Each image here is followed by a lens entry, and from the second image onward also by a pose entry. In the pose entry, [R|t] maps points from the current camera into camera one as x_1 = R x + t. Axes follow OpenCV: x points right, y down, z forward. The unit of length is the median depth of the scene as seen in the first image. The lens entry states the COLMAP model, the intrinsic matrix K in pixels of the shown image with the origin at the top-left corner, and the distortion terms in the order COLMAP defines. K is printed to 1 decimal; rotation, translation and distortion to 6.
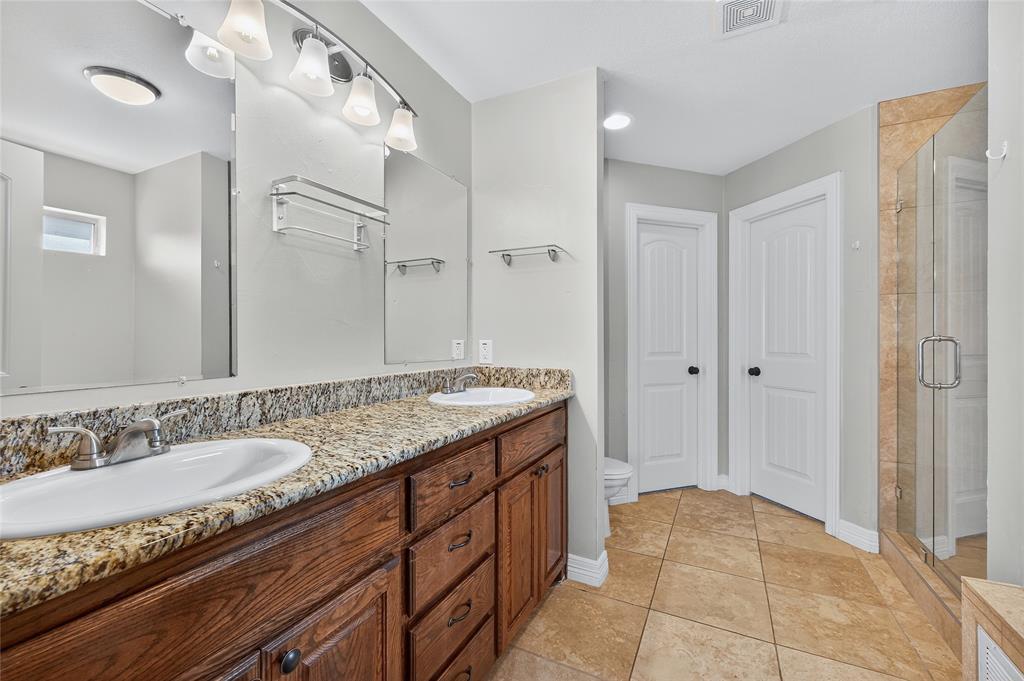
lens RADIAL K [[416.0, 0, 511.3], [0, 416.0, 341.9], [0, 0, 1]] dist [0.002062, -0.000226]
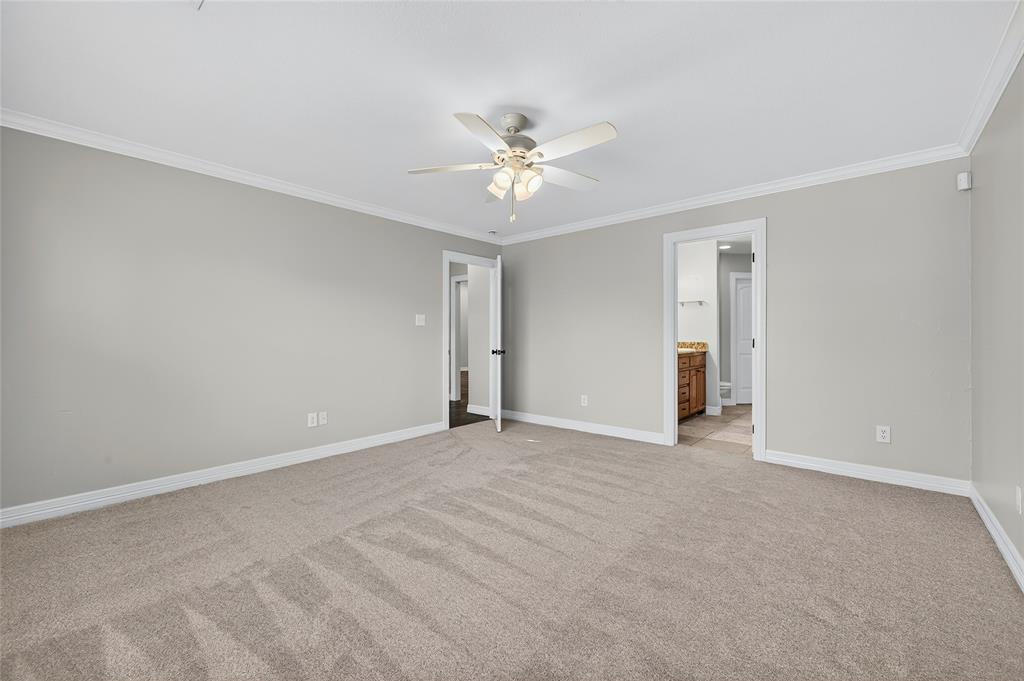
lens RADIAL K [[416.0, 0, 515.4], [0, 416.0, 335.9], [0, 0, 1]] dist [0.002062, -0.000226]
pose [[0.969677, -0.001980, -0.244382, -0.443332], [0.003658, 0.999973, 0.006412, -0.001834], [0.244362, -0.007112, 0.969658, -2.154078]]
